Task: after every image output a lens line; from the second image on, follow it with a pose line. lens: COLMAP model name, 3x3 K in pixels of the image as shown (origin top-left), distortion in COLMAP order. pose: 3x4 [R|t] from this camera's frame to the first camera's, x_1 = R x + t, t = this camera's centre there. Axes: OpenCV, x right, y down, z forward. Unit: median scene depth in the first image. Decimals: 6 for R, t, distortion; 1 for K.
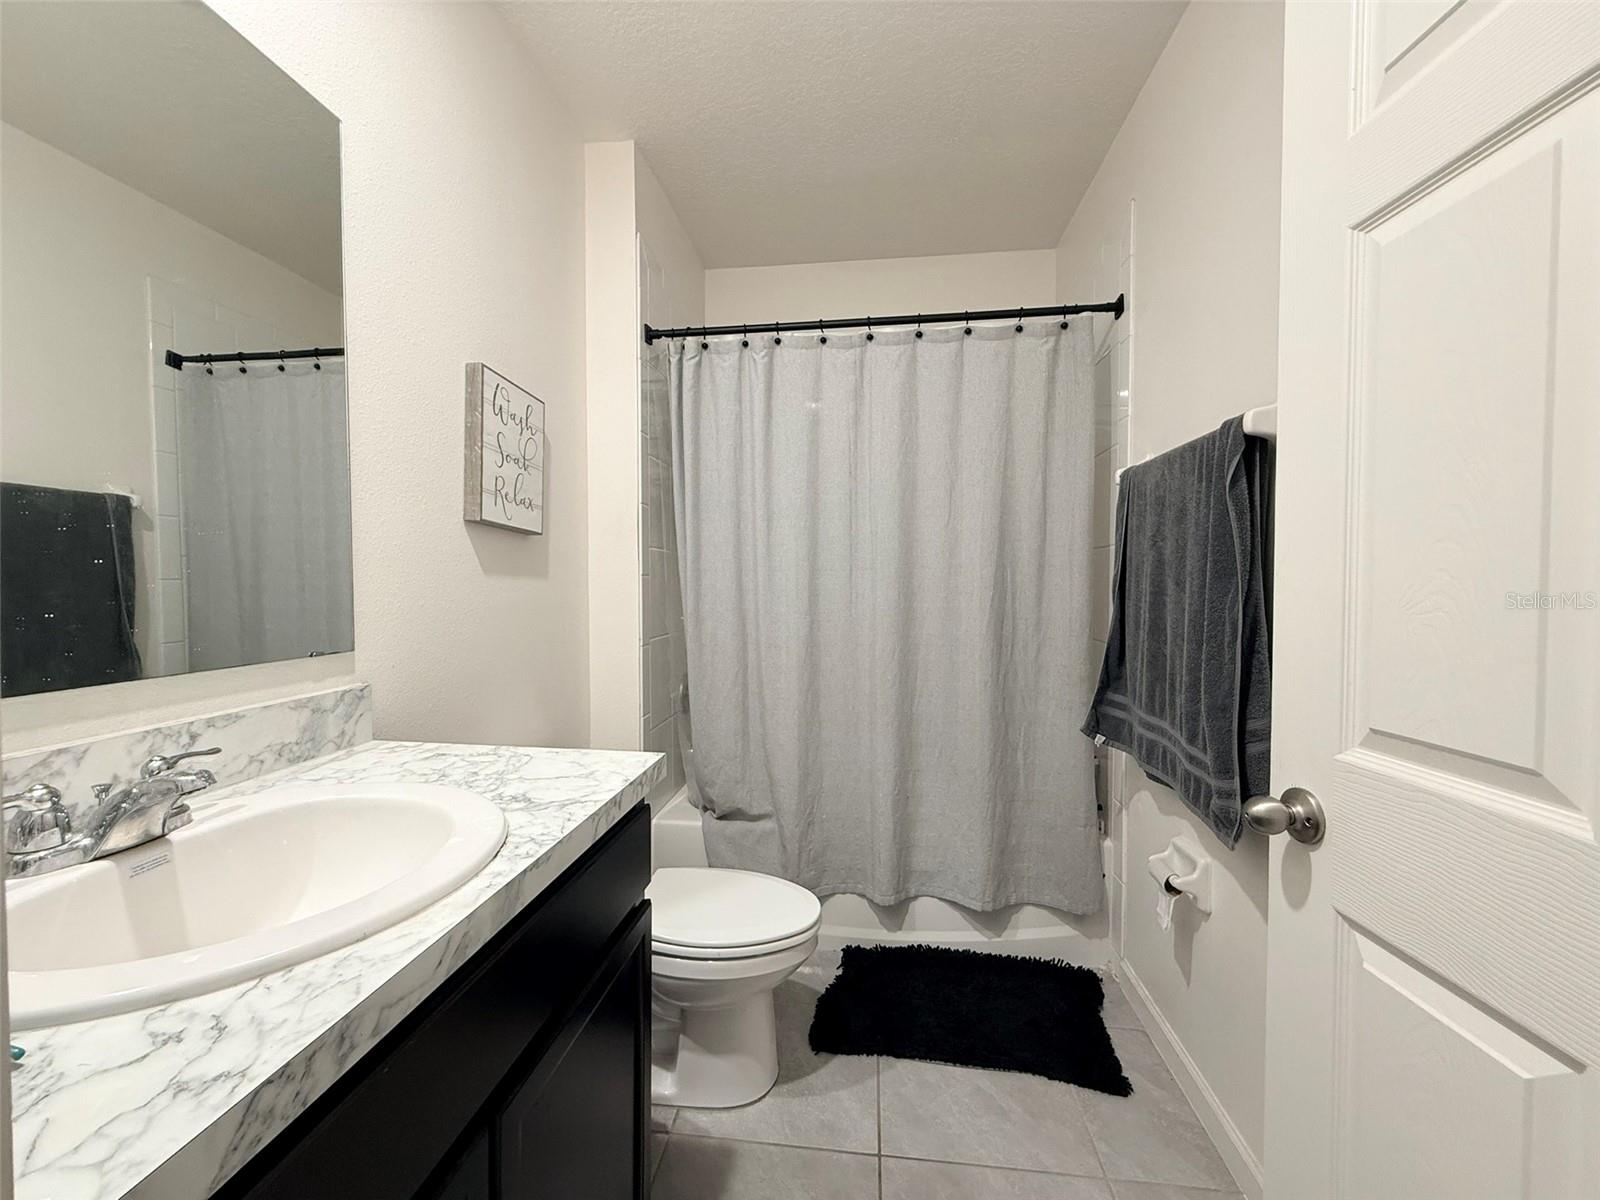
lens RADIAL K [[639.6, 0, 792.2], [0, 639.6, 601.1], [0, 0, 1]] dist [0.000145, 0.000439]
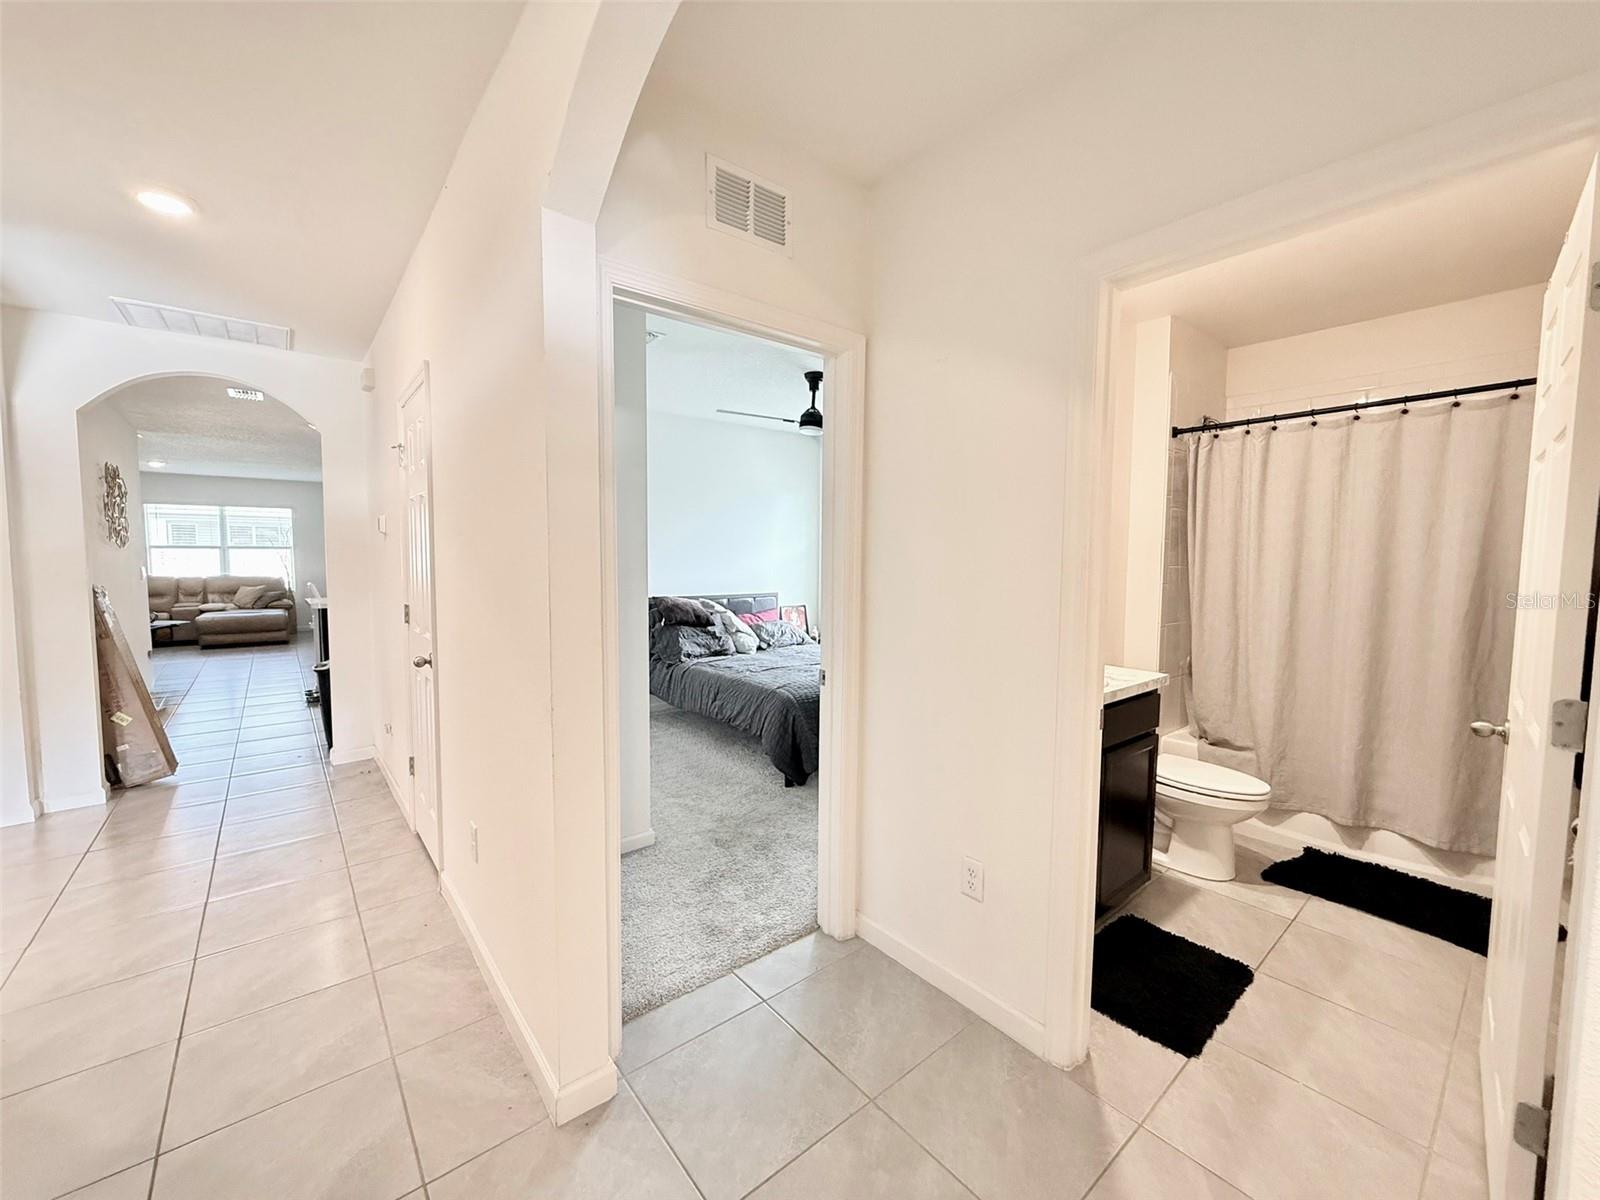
lens RADIAL K [[639.6, 0, 797.2], [0, 639.6, 599.0], [0, 0, 1]] dist [0.000145, 0.000439]
pose [[0.731102, 0.049964, -0.680436, 0.195068], [-0.024455, 0.998593, 0.047050, -0.057940], [0.681829, -0.017758, 0.731296, -0.824777]]
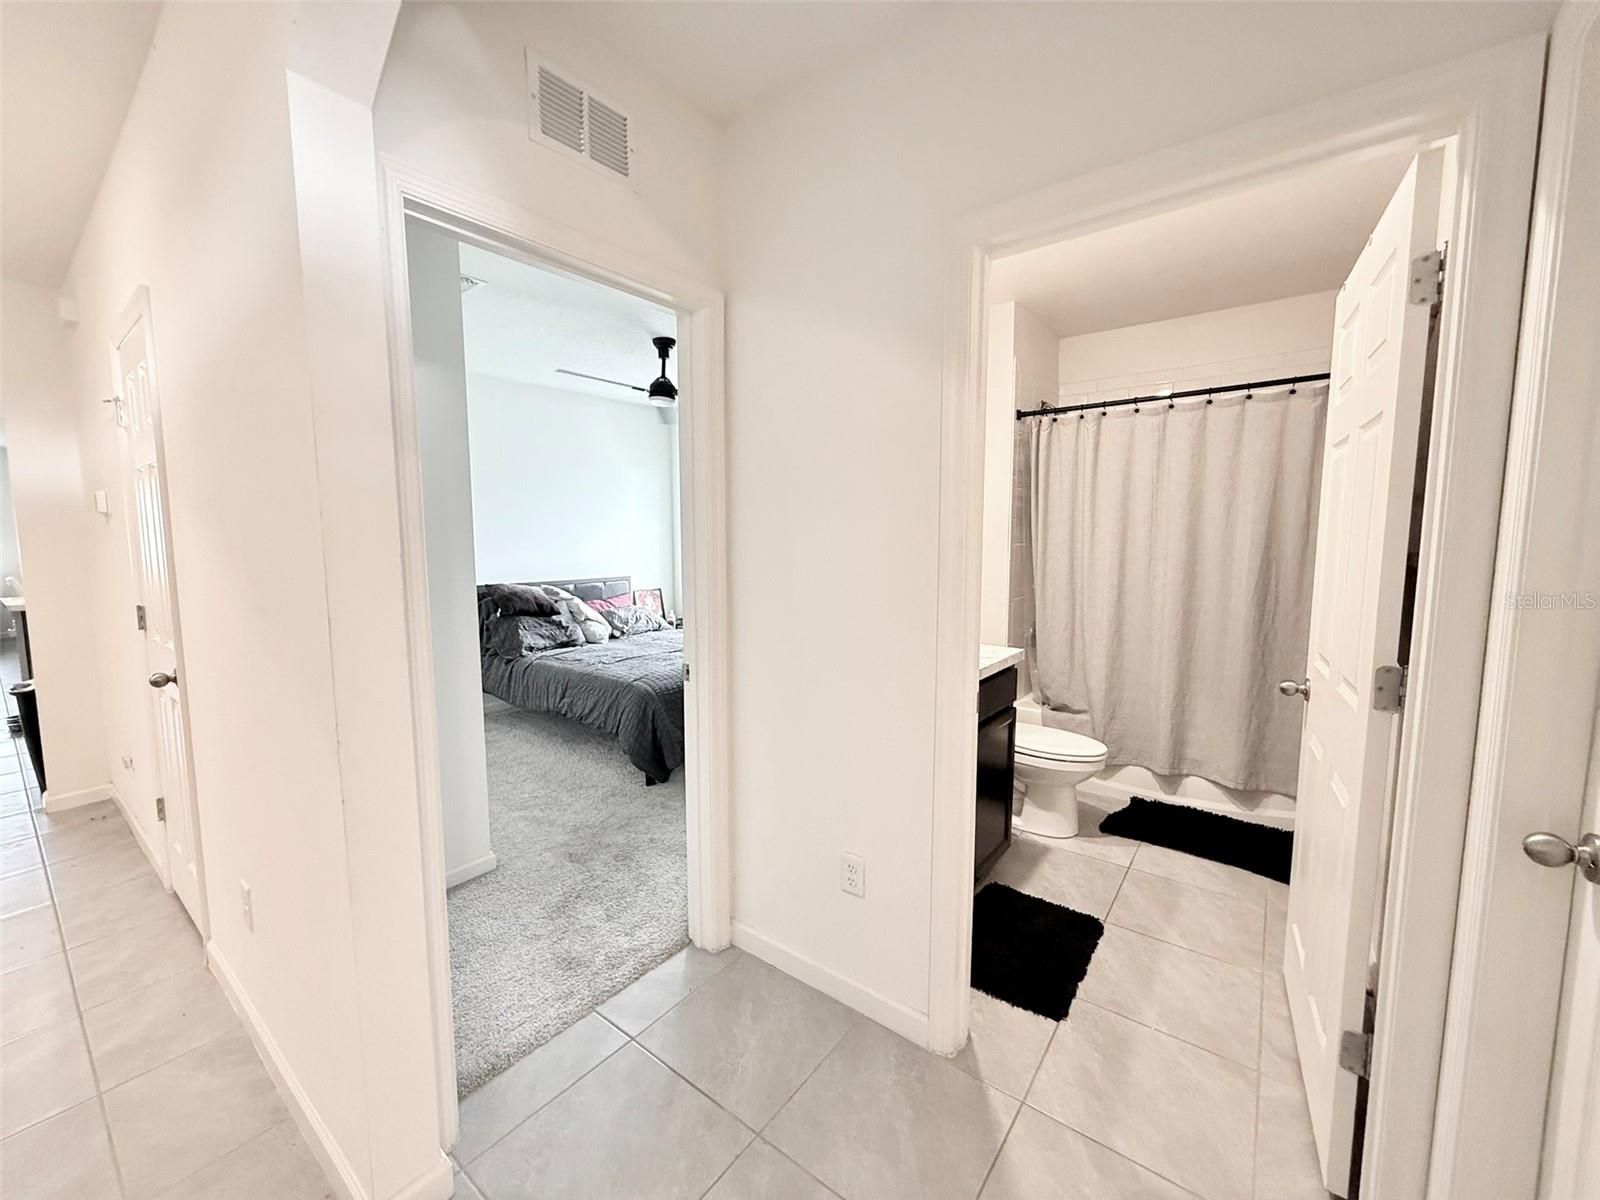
lens RADIAL K [[639.6, 0, 797.1], [0, 639.6, 598.7], [0, 0, 1]] dist [0.000145, 0.000439]
pose [[0.866017, 0.046406, -0.497856, 0.127382], [-0.009957, 0.997087, 0.075621, -0.064561], [0.499915, -0.060532, 0.863957, -0.763073]]
